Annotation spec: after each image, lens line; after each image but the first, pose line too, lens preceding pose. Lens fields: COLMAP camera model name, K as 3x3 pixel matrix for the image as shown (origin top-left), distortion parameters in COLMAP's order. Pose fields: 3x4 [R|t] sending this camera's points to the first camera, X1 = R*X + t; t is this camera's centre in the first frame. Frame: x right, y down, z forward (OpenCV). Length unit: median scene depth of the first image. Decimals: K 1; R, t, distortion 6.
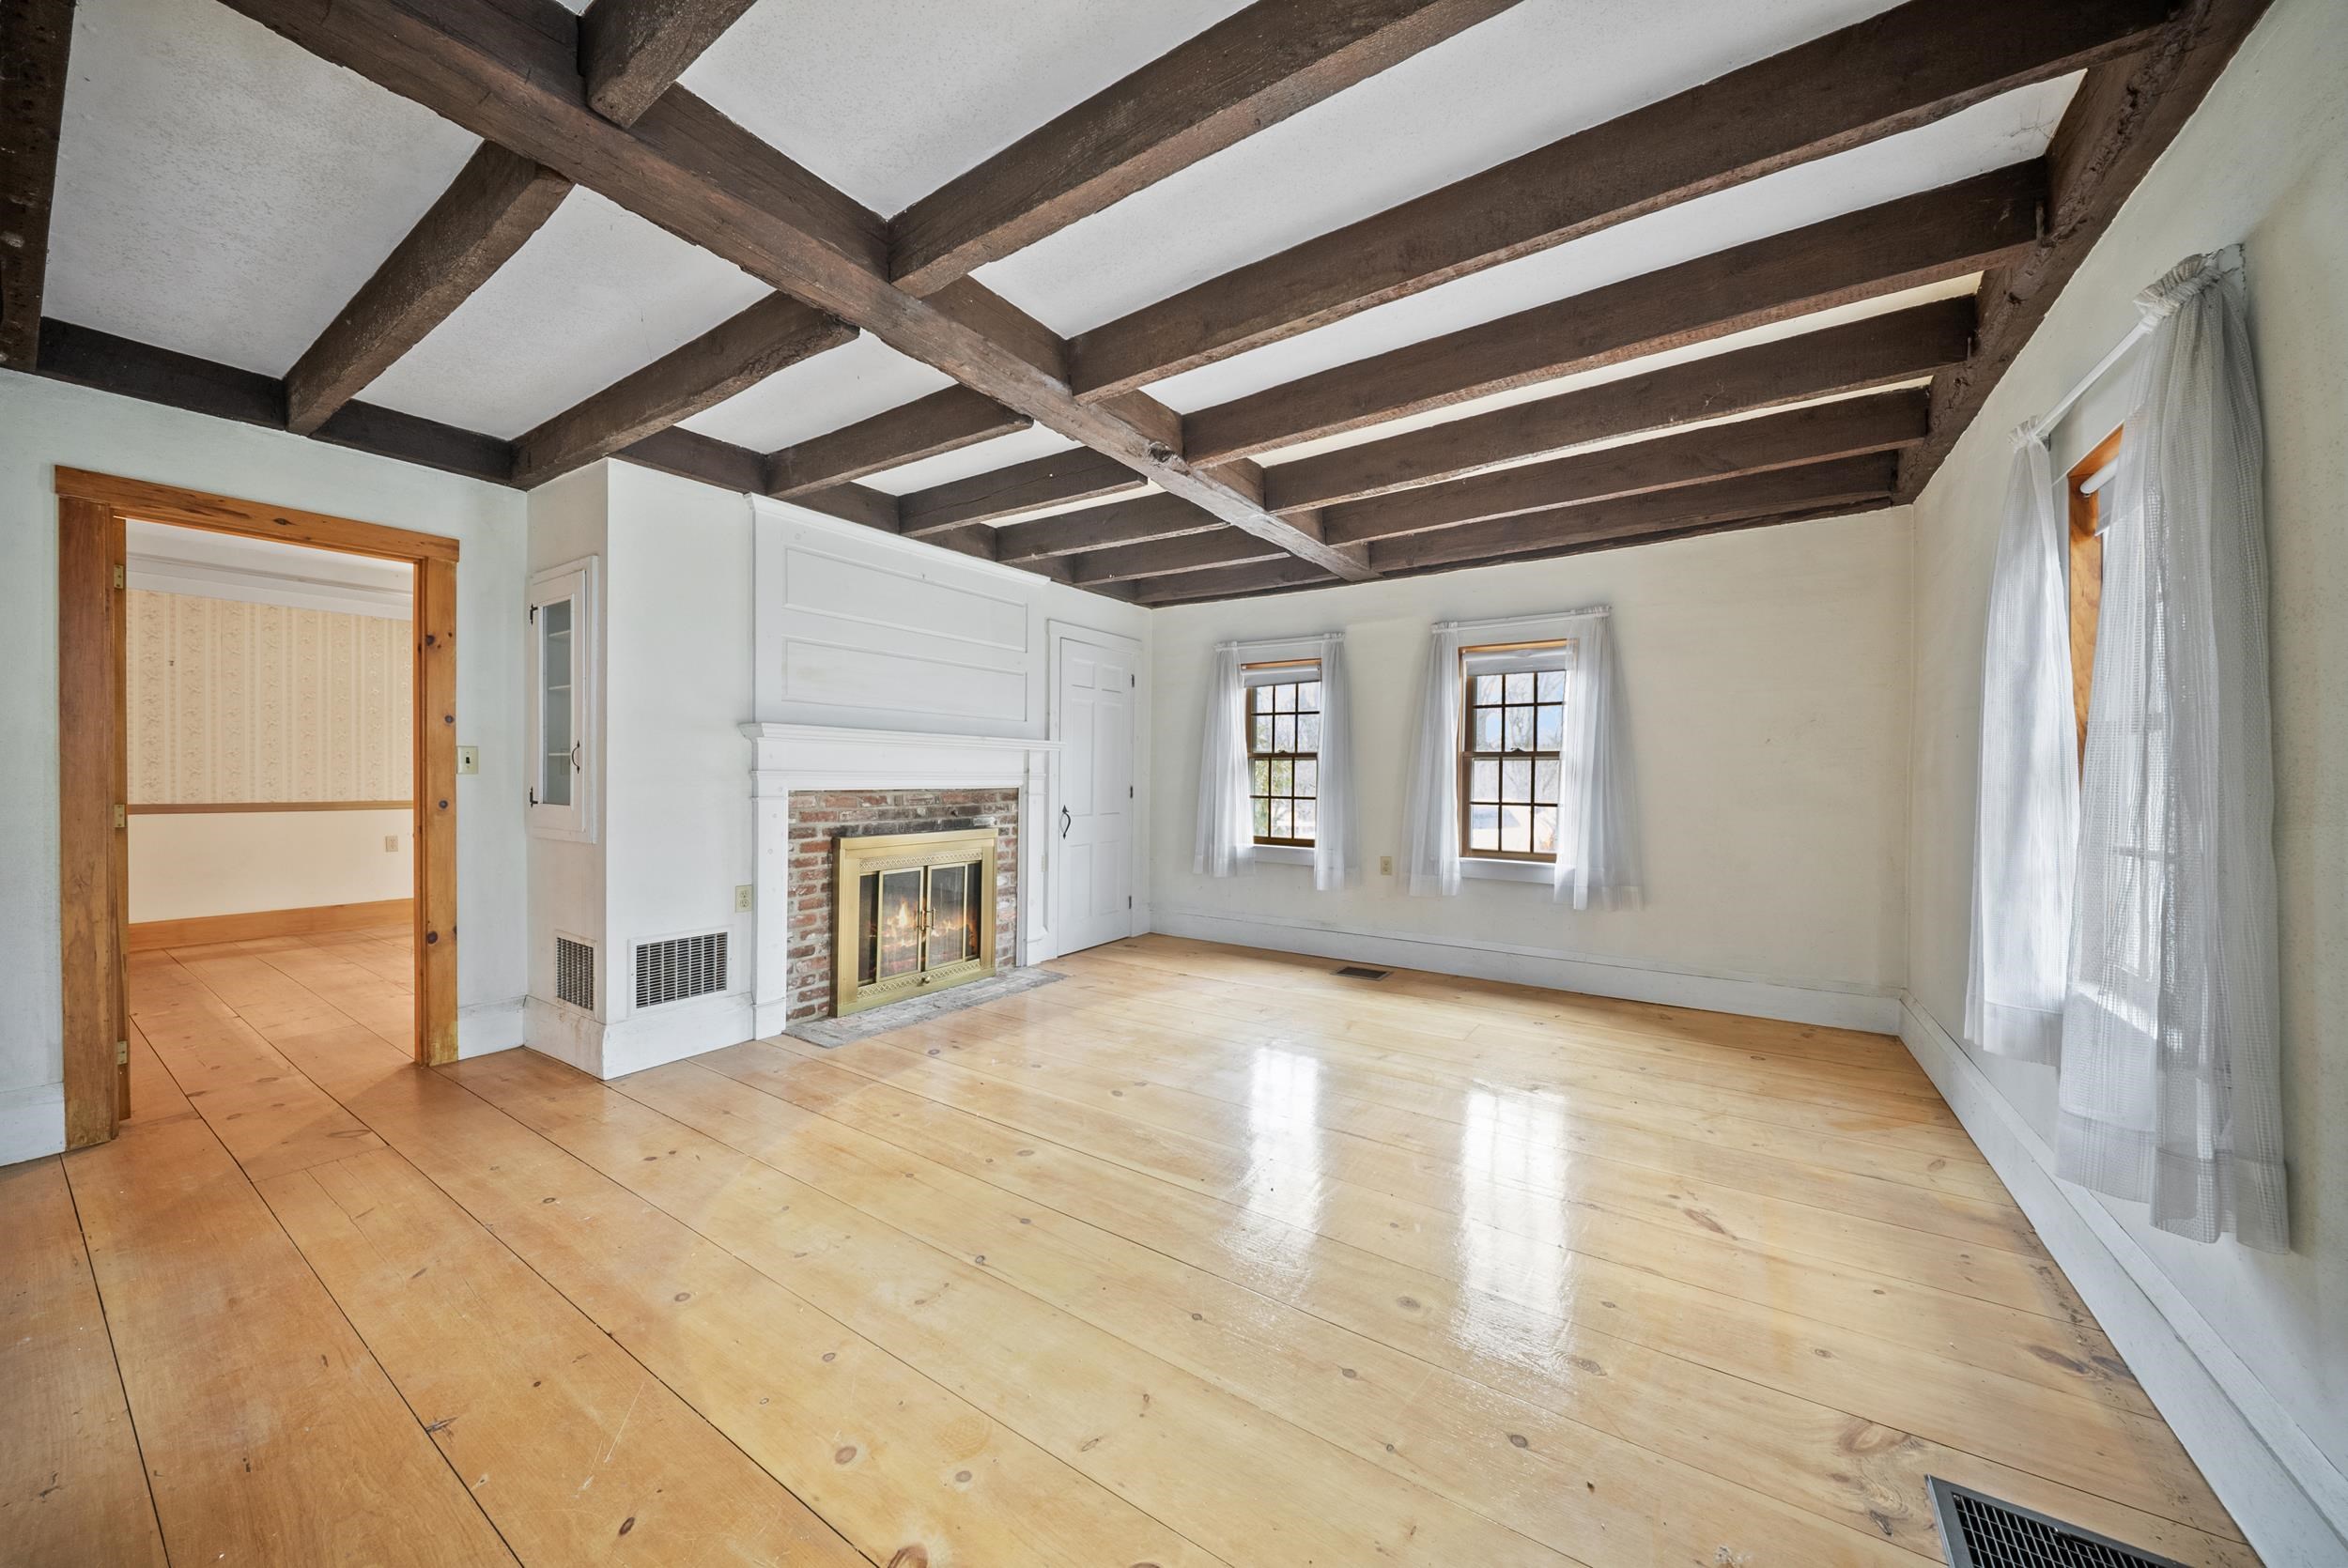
lens RADIAL K [[812.1, 0, 1174.0], [0, 812.1, 784.0], [0, 0, 1]] dist [-0.019594, 0.000091]
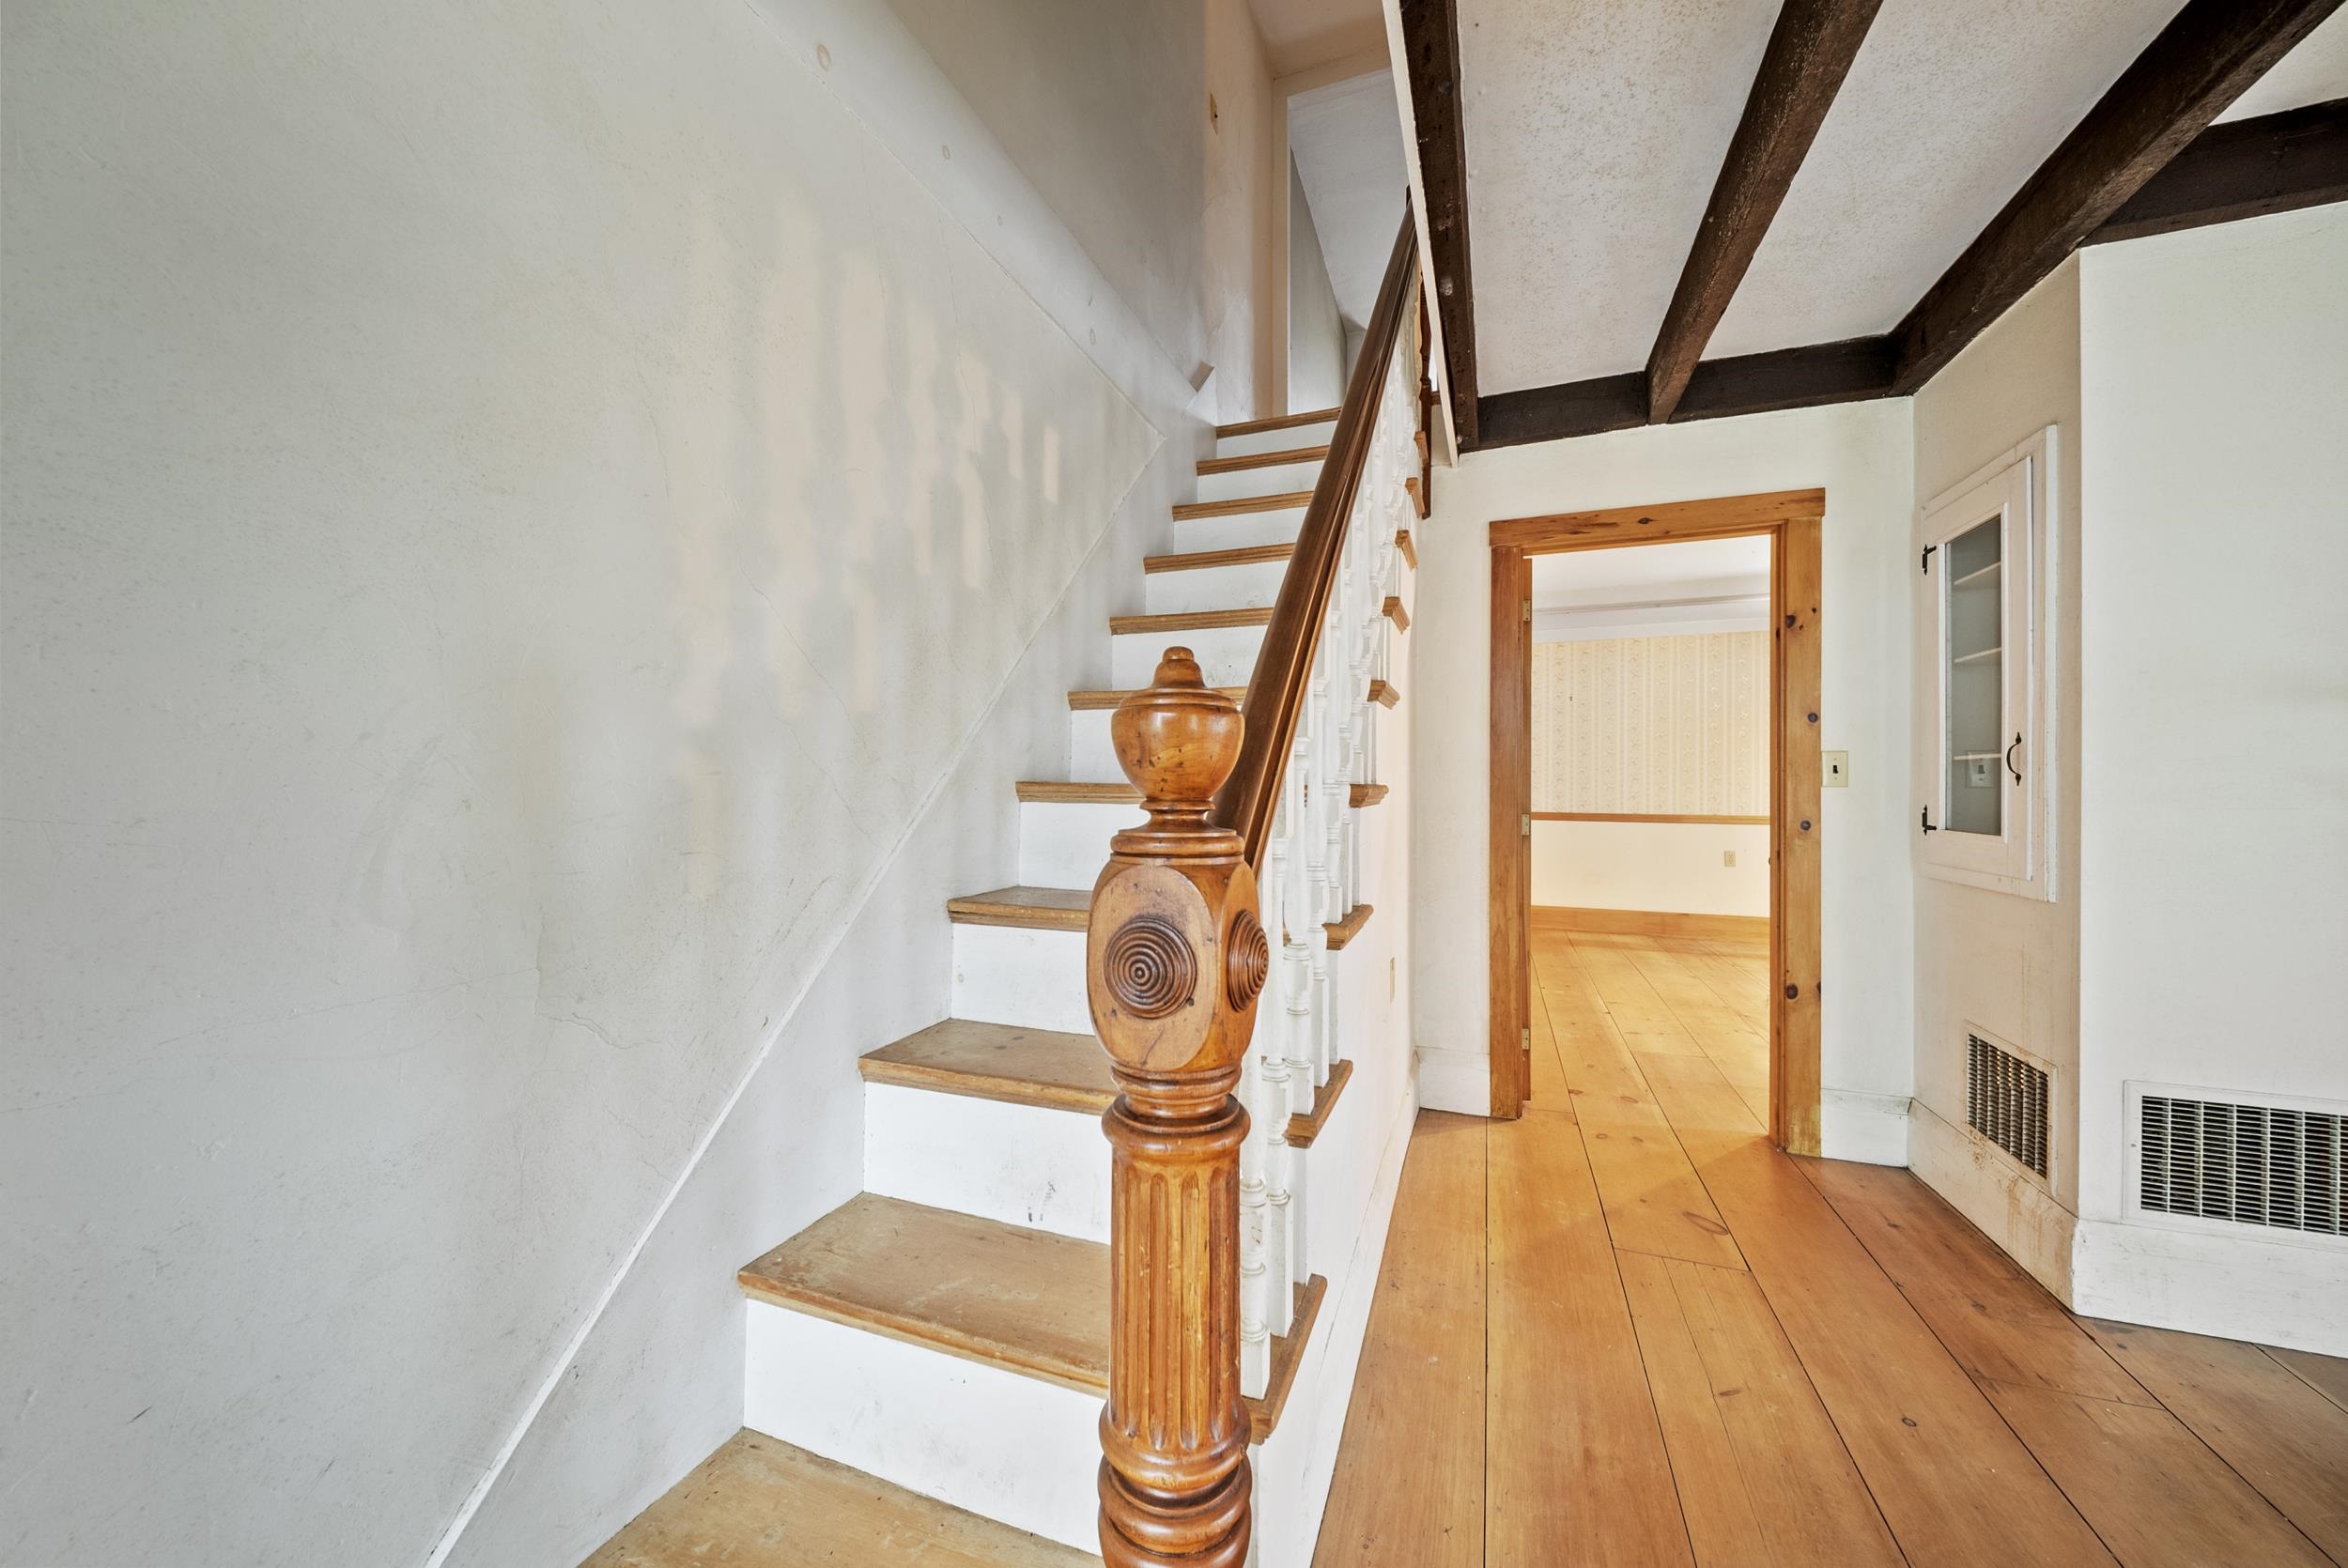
lens RADIAL K [[857.1, 0, 1181.5], [0, 857.1, 776.8], [0, 0, 1]] dist [0.010290, -0.007671]
pose [[0.232429, -0.012107, -0.972538, -0.235911], [-0.013919, 0.999779, -0.015772, -0.000506], [0.972514, 0.017203, 0.232209, 0.205558]]
